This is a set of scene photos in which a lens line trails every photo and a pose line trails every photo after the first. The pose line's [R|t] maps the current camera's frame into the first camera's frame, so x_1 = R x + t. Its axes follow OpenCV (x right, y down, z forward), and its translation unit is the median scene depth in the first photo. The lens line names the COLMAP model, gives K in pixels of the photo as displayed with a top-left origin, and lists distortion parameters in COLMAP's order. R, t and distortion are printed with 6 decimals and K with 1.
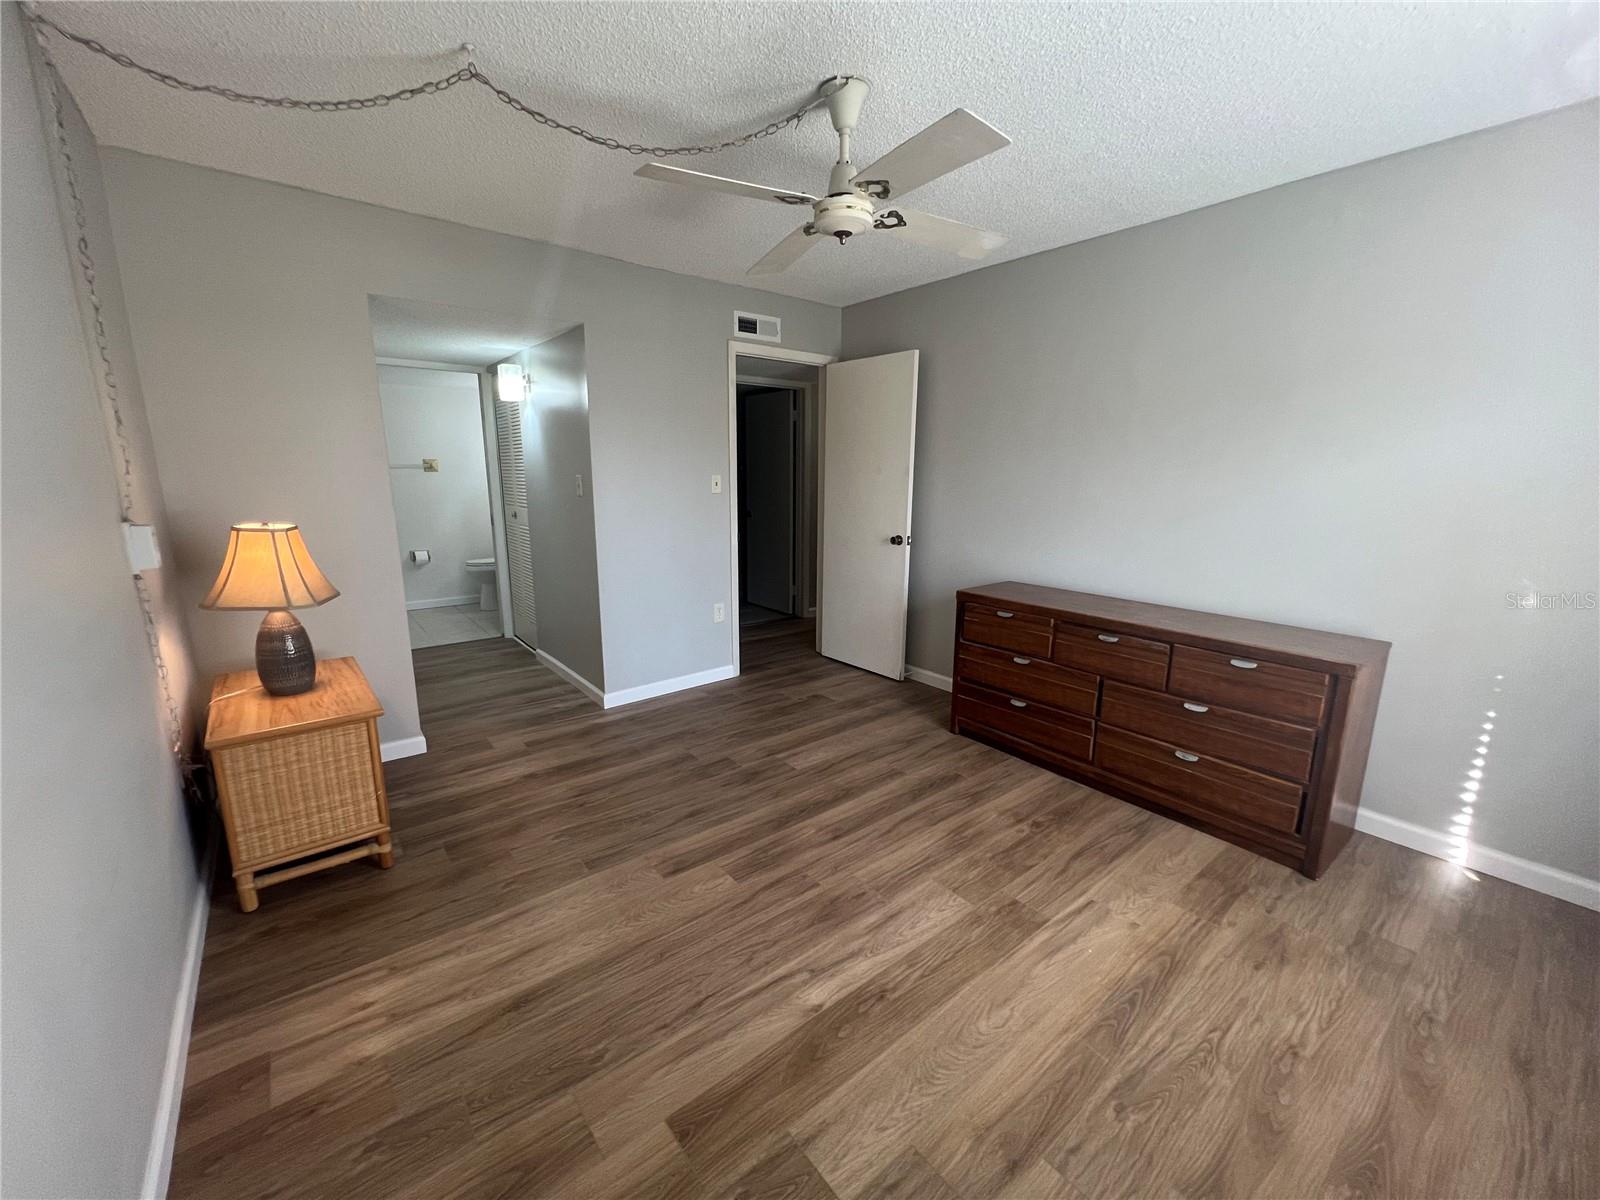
lens RADIAL K [[642.6, 0, 796.8], [0, 642.6, 607.4], [0, 0, 1]] dist [-0.001770, 0.000129]
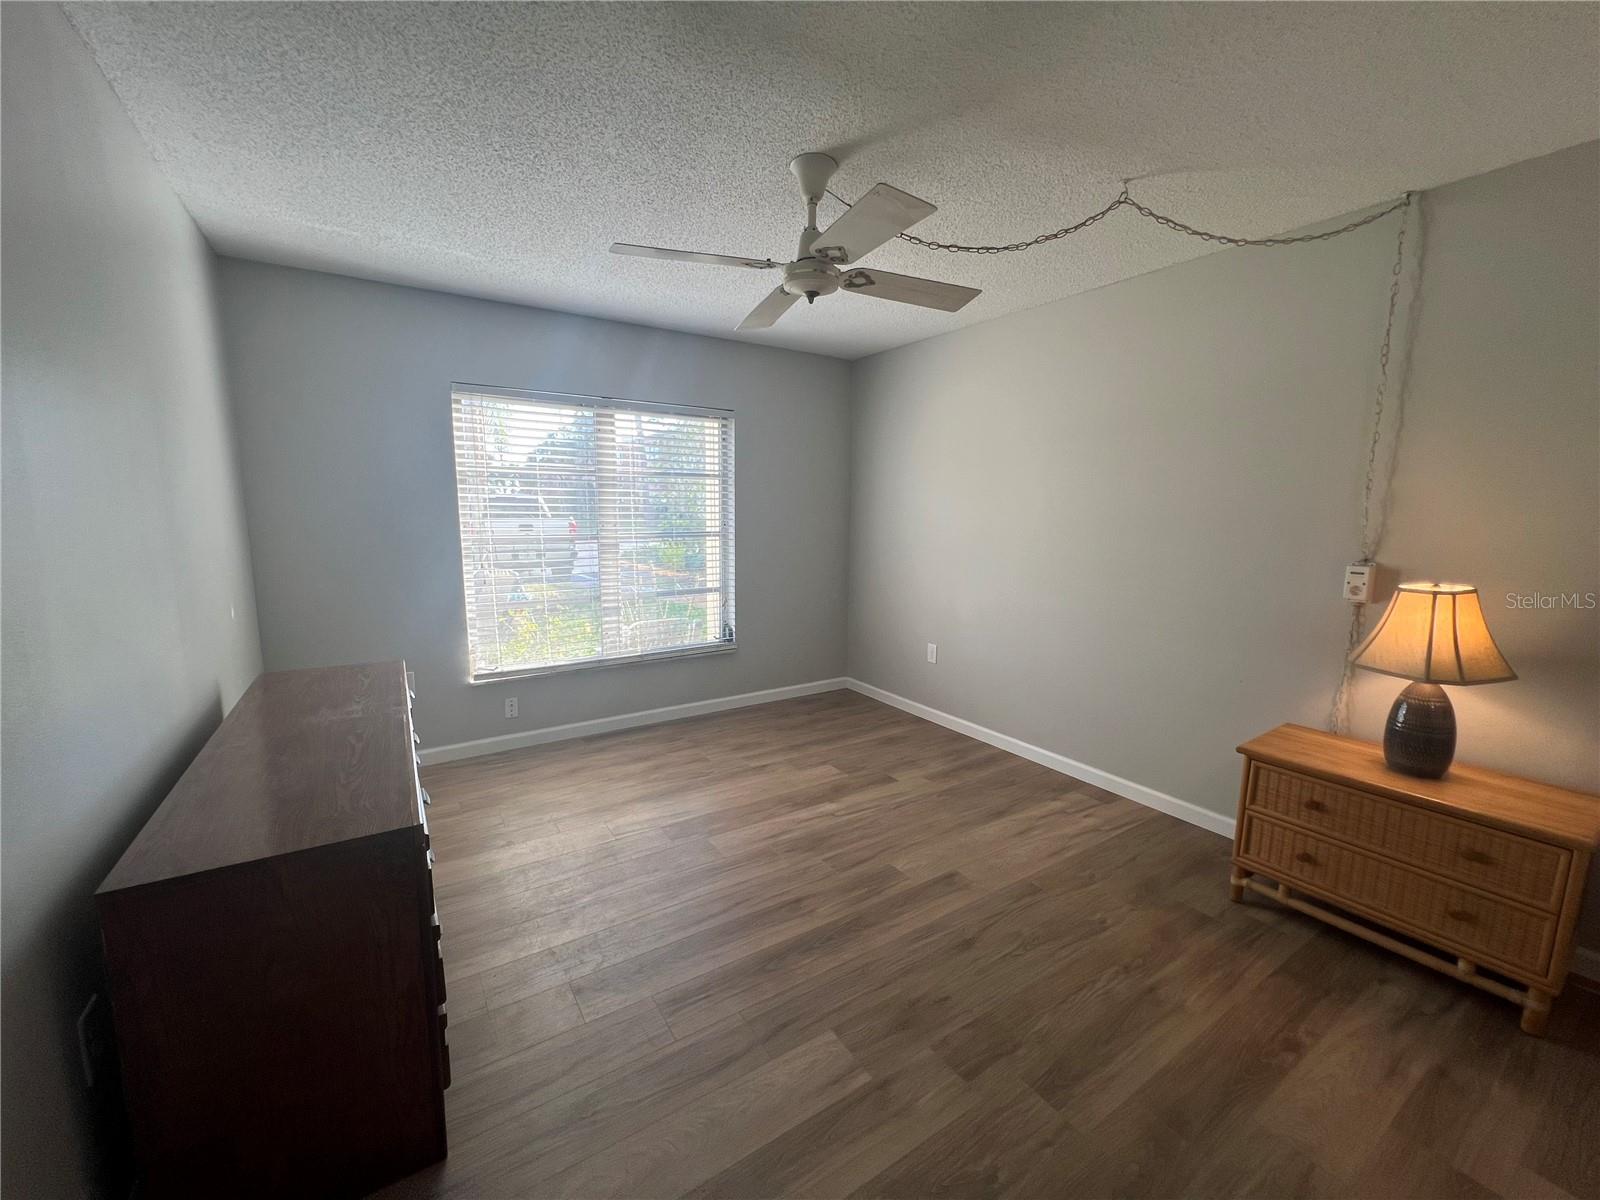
lens RADIAL K [[642.6, 0, 808.8], [0, 642.6, 611.0], [0, 0, 1]] dist [-0.001770, 0.000129]
pose [[-0.997107, -0.029294, 0.070141, -0.010947], [-0.001996, 0.932532, 0.361081, -0.414003], [-0.075986, 0.359896, -0.929893, 1.885541]]
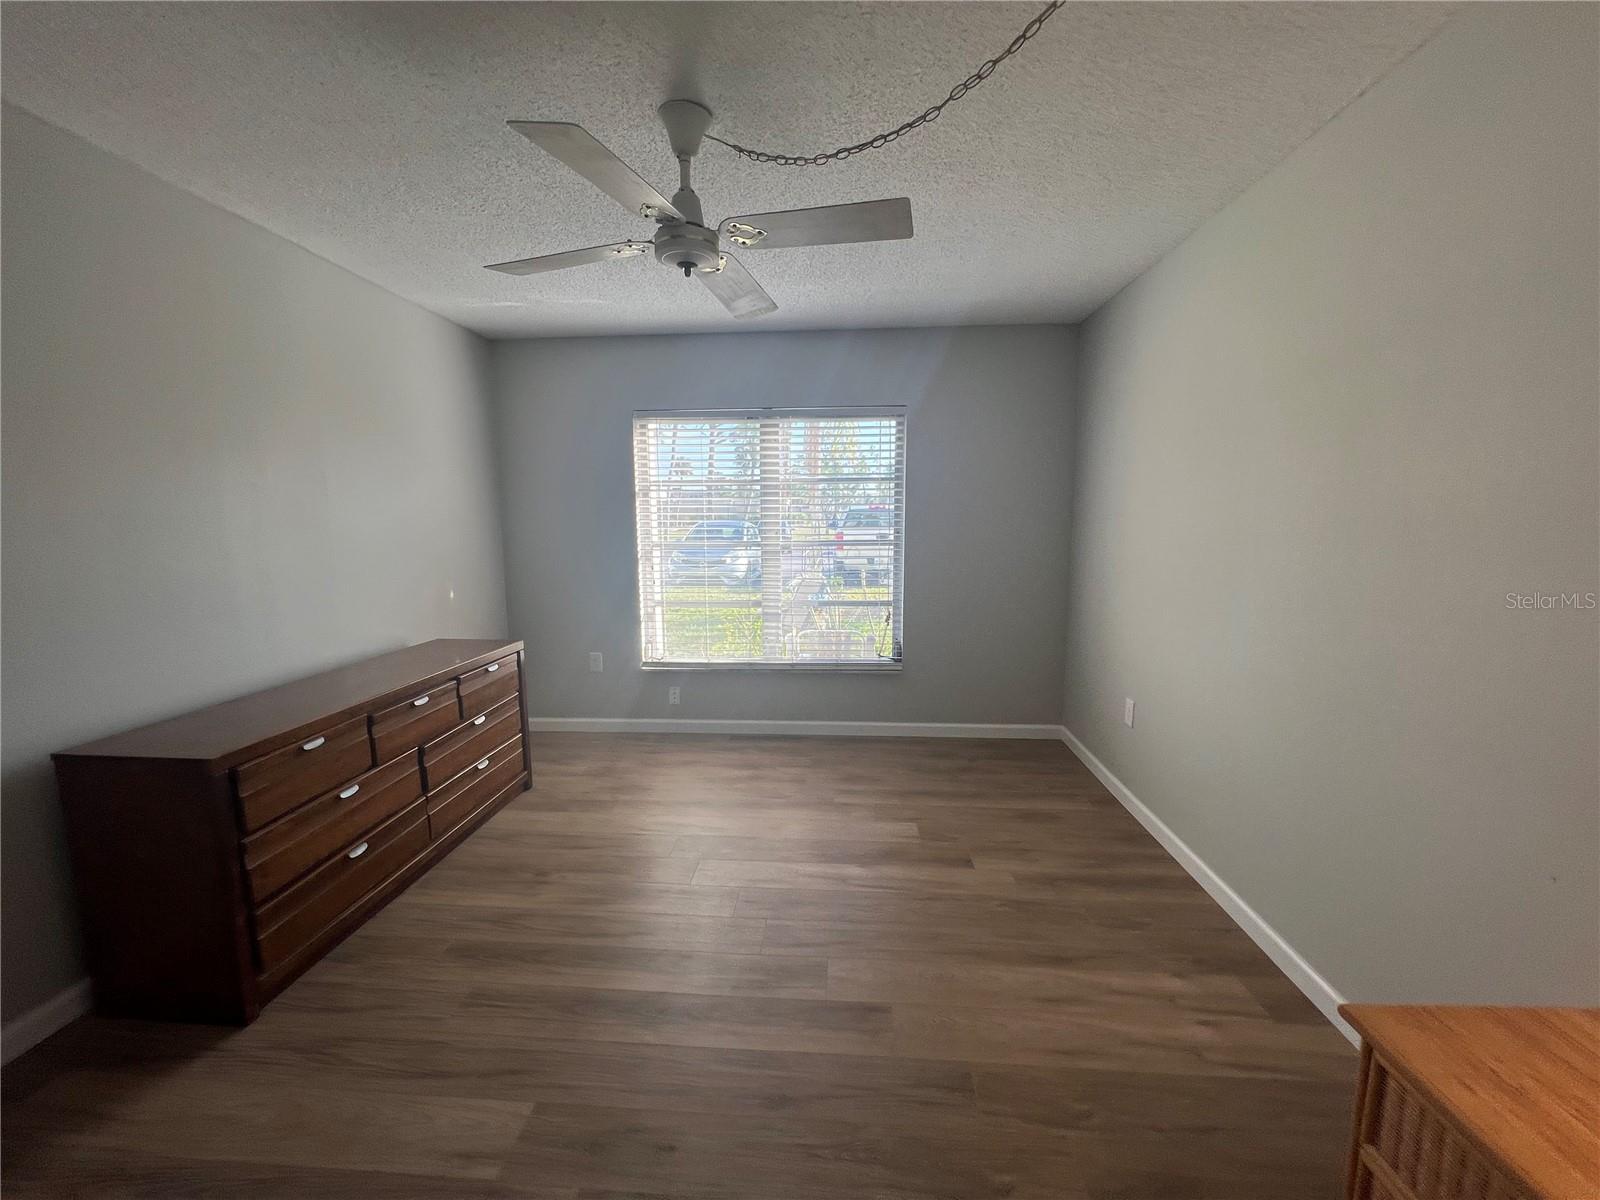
lens RADIAL K [[646.7, 0, 801.6], [0, 646.7, 613.4], [0, 0, 1]] dist [-0.001726, -0.000120]
pose [[-0.743513, -0.103873, 0.660605, -0.609891], [0.139803, 0.941889, 0.305451, -0.325240], [-0.653945, 0.319462, -0.685785, 1.464319]]
